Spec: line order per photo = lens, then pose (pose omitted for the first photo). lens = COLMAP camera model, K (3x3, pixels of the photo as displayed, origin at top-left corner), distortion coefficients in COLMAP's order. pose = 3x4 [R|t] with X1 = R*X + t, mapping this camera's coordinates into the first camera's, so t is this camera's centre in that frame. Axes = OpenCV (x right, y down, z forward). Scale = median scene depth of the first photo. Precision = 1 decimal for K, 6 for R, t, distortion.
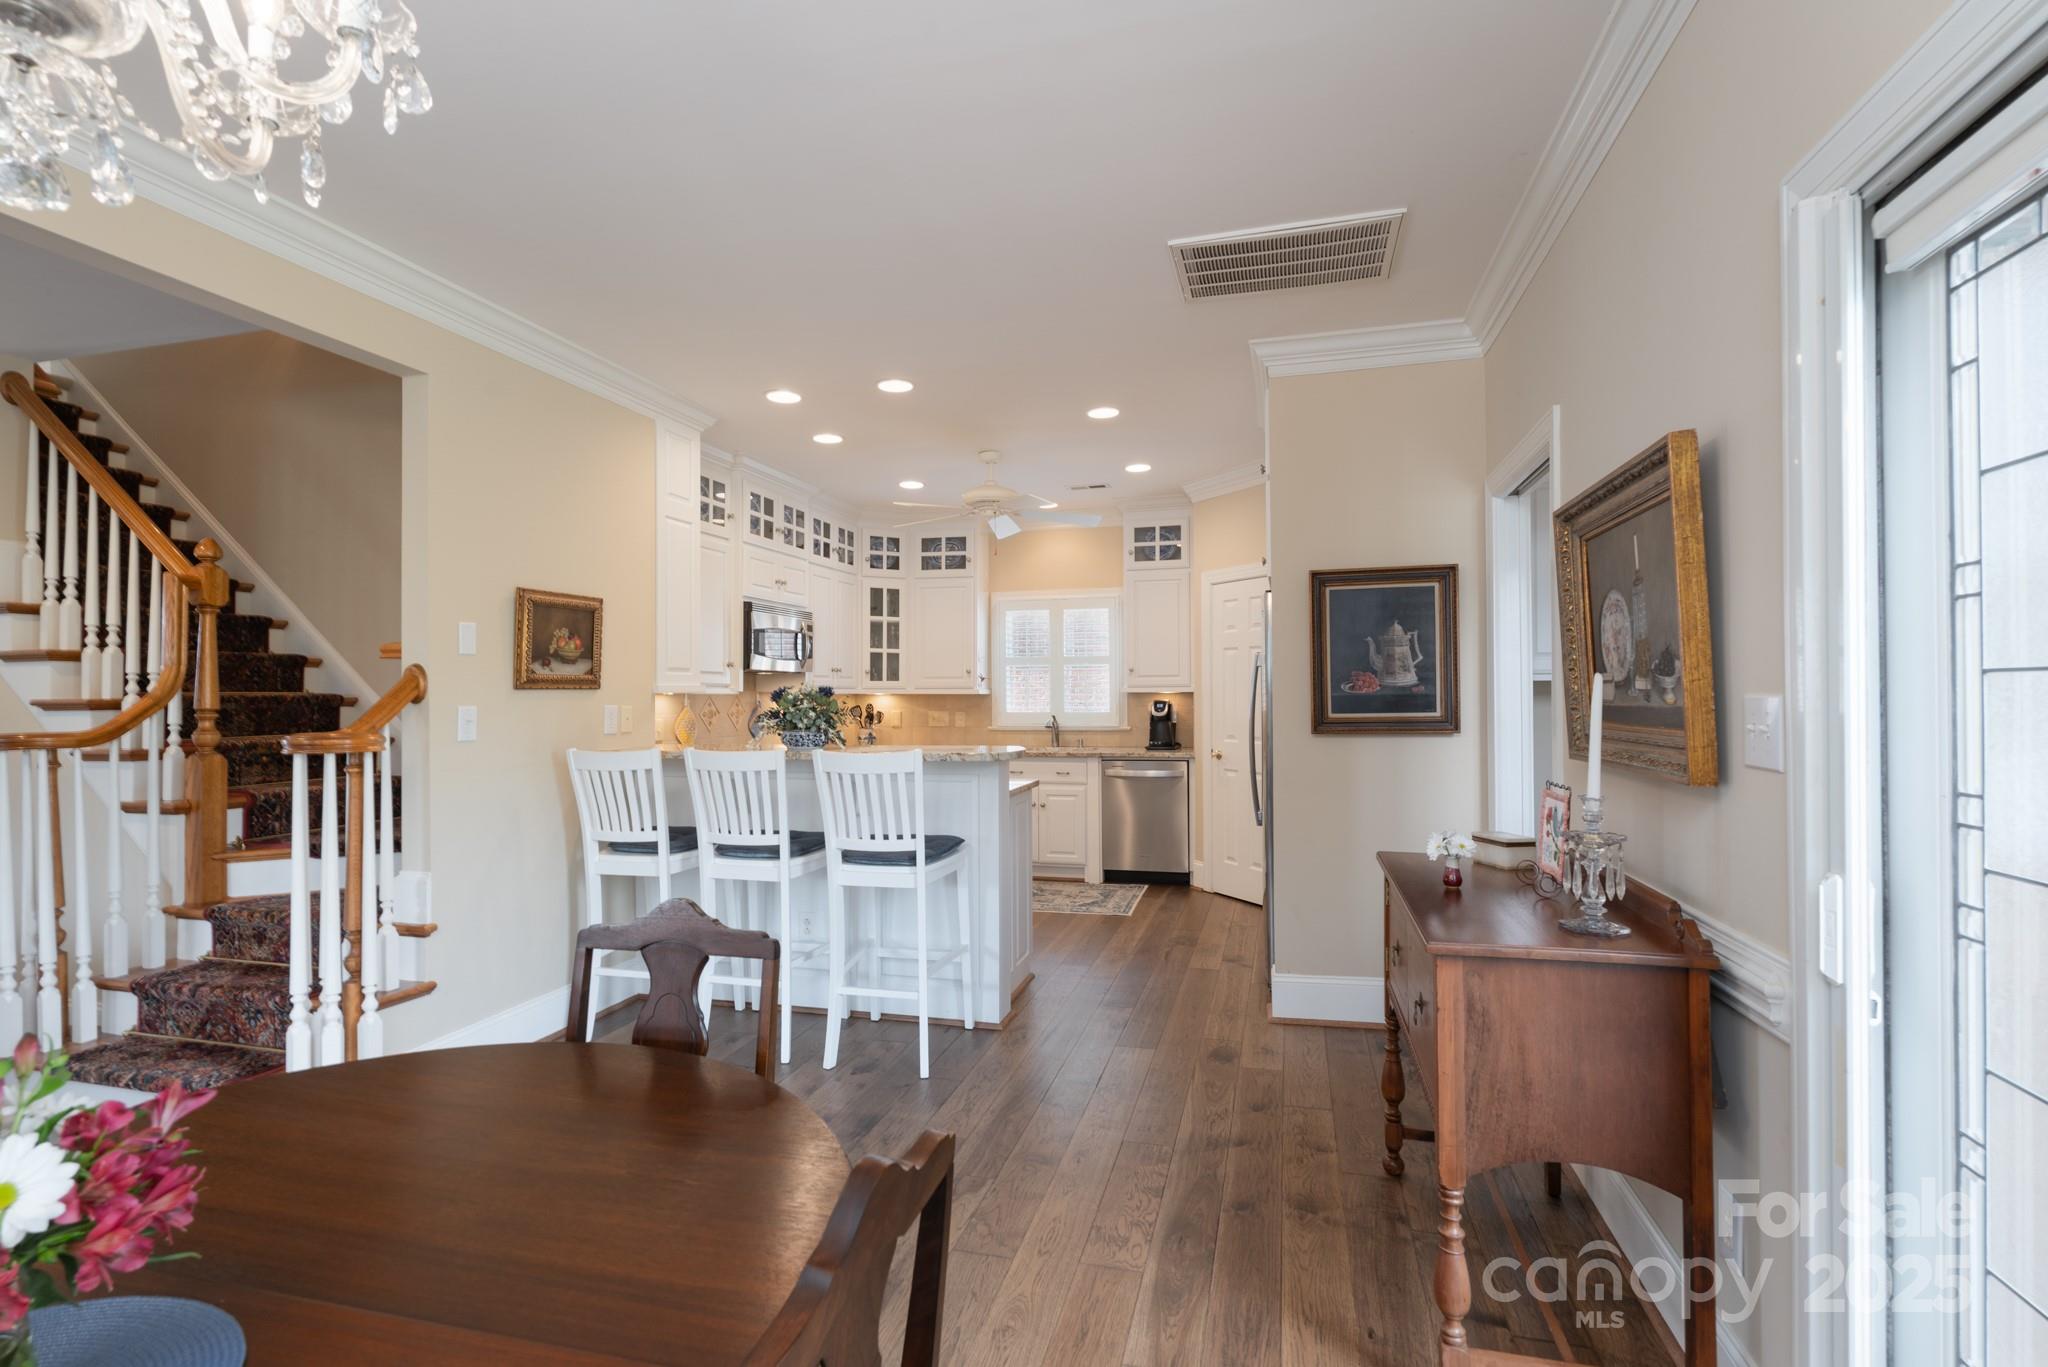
lens RADIAL K [[970.4, 0, 1021.7], [0, 970.4, 686.9], [0, 0, 1]] dist [-0.006019, -0.000011]
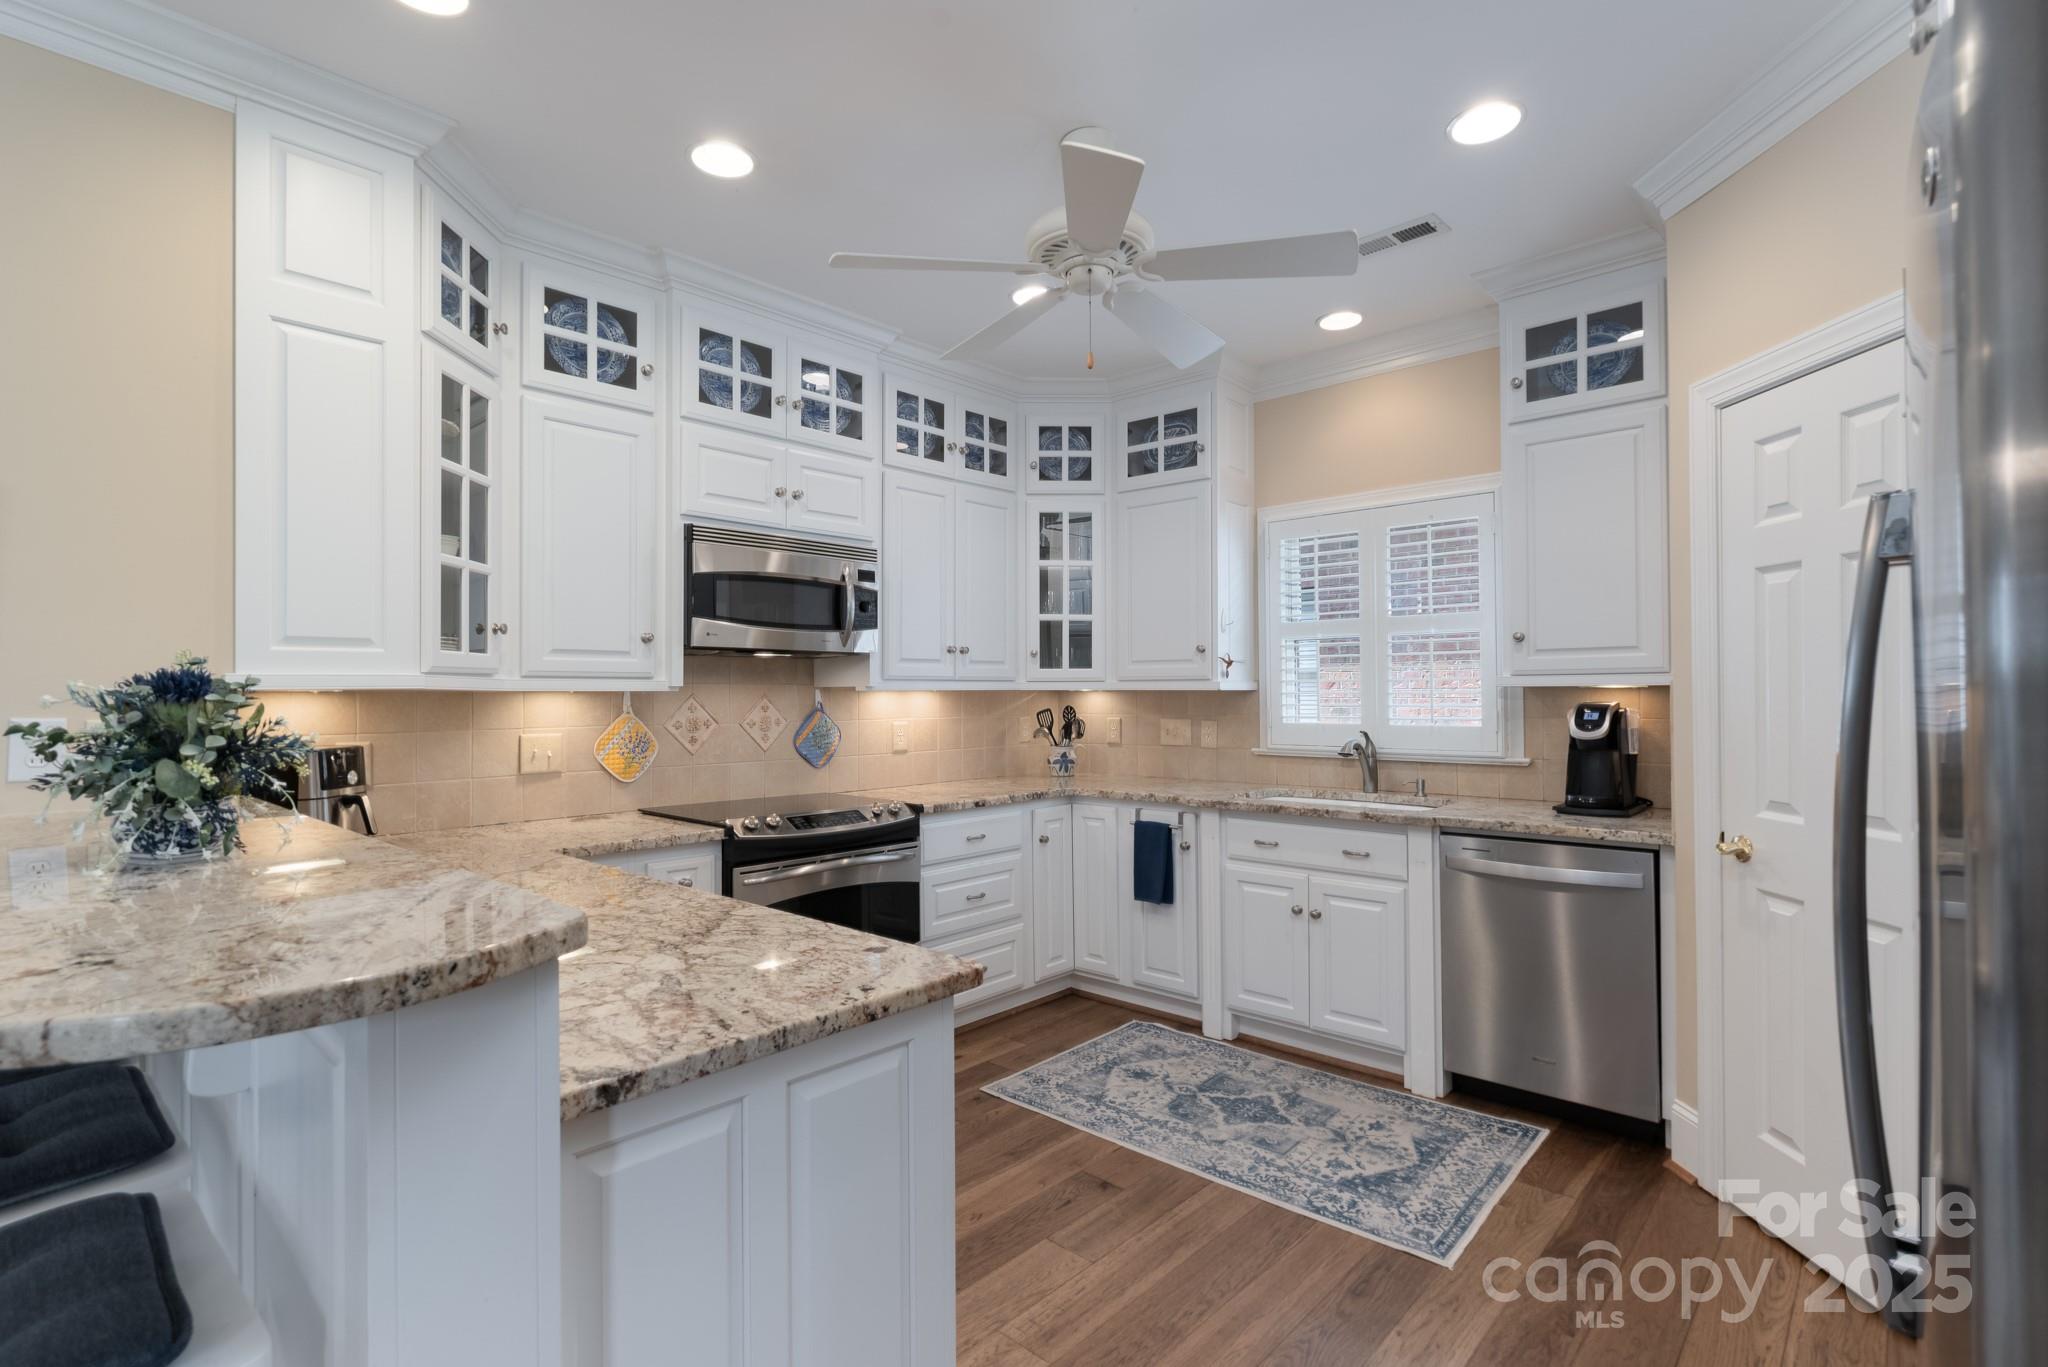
lens RADIAL K [[970.4, 0, 1030.7], [0, 970.4, 683.2], [0, 0, 1]] dist [-0.006019, -0.000011]
pose [[0.890148, -0.005514, -0.455638, 0.111229], [0.005158, 0.999985, -0.002026, 0.003822], [0.455642, -0.000547, 0.890163, 0.465971]]
